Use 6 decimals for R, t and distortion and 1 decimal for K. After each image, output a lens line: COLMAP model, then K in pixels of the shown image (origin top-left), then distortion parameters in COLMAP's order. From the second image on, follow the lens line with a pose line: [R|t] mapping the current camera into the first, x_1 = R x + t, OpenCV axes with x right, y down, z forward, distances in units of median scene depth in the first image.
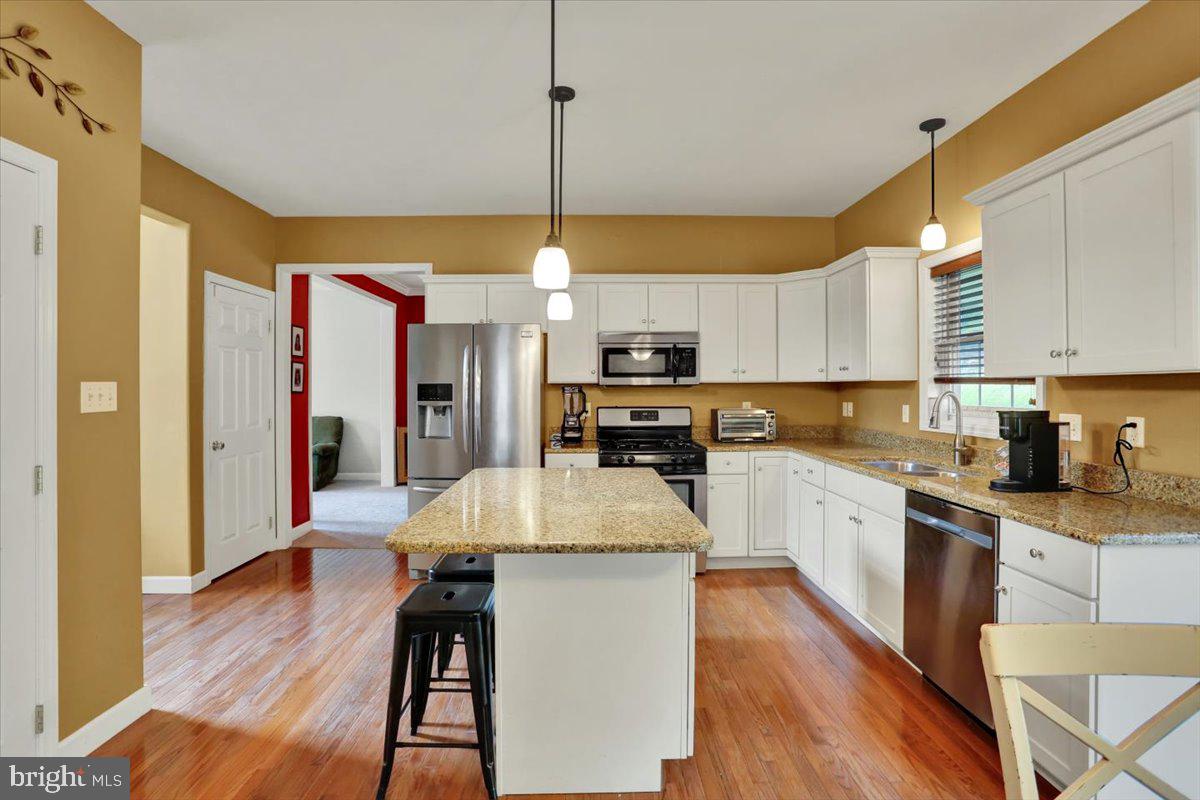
lens RADIAL K [[592.1, 0, 598.2], [0, 592.1, 387.7], [0, 0, 1]] dist [-0.069550, 0.029539]
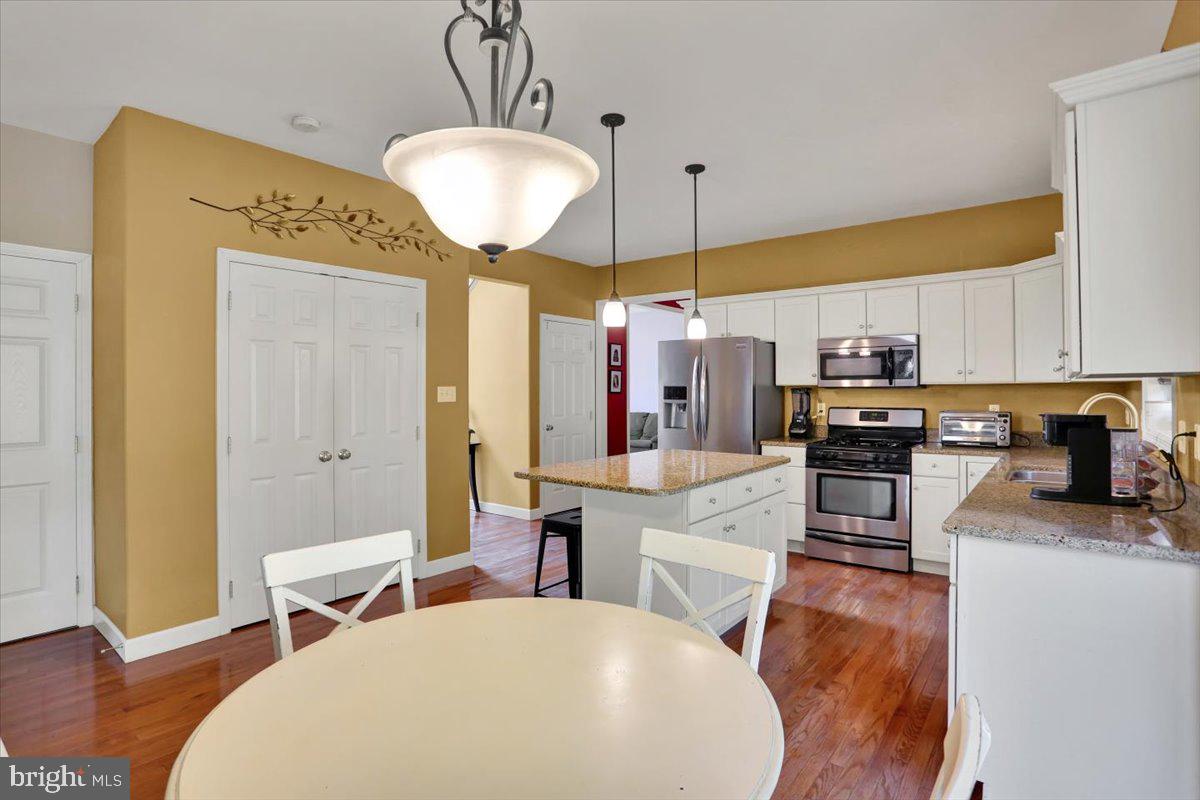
lens RADIAL K [[592.1, 0, 598.2], [0, 592.1, 387.7], [0, 0, 1]] dist [-0.069550, 0.029539]
pose [[0.772278, -0.000795, -0.635284, 0.380950], [0.000134, 0.999999, -0.001089, -0.001933], [0.635285, 0.000756, 0.772277, -0.107520]]
